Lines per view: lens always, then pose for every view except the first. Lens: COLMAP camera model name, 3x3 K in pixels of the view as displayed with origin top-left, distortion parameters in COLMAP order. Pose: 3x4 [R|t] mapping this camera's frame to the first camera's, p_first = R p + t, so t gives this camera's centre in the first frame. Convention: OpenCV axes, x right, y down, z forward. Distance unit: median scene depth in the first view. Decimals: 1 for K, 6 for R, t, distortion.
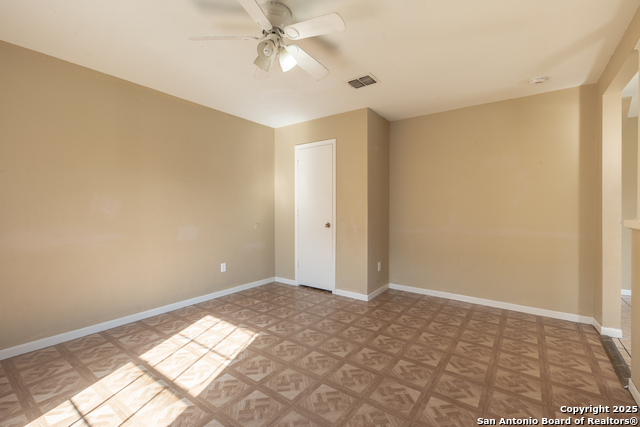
lens RADIAL K [[287.7, 0, 316.7], [0, 287.7, 212.8], [0, 0, 1]] dist [0.002813, 0.000023]
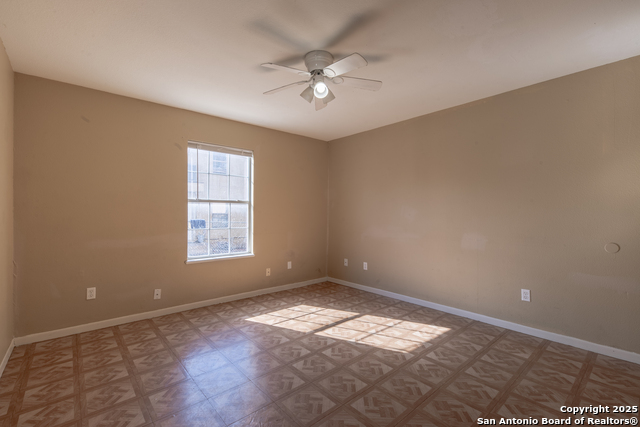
lens RADIAL K [[285.7, 0, 320.4], [0, 285.7, 211.7], [0, 0, 1]] dist [0.013442, 0.000024]
pose [[-0.218680, -0.009026, -0.975755, 0.734940], [-0.021169, 0.999766, -0.004504, -0.017032], [0.975567, 0.019671, -0.218820, 0.904154]]
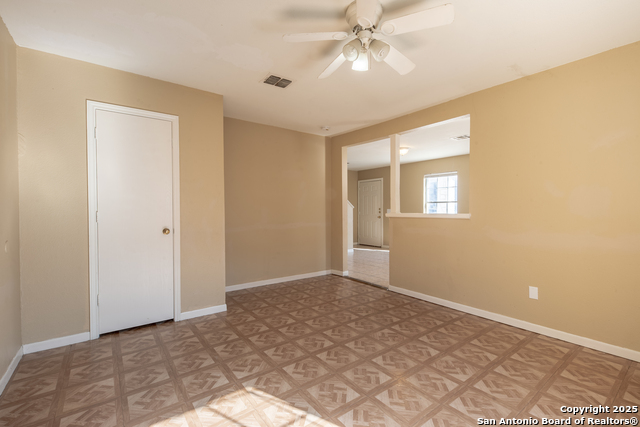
lens RADIAL K [[285.7, 0, 320.4], [0, 285.7, 211.7], [0, 0, 1]] dist [0.013442, 0.000024]
pose [[0.285032, -0.014437, 0.958409, -0.801924], [0.018362, 0.999785, 0.009599, -0.009750], [-0.958342, 0.014862, 0.285236, 0.611859]]
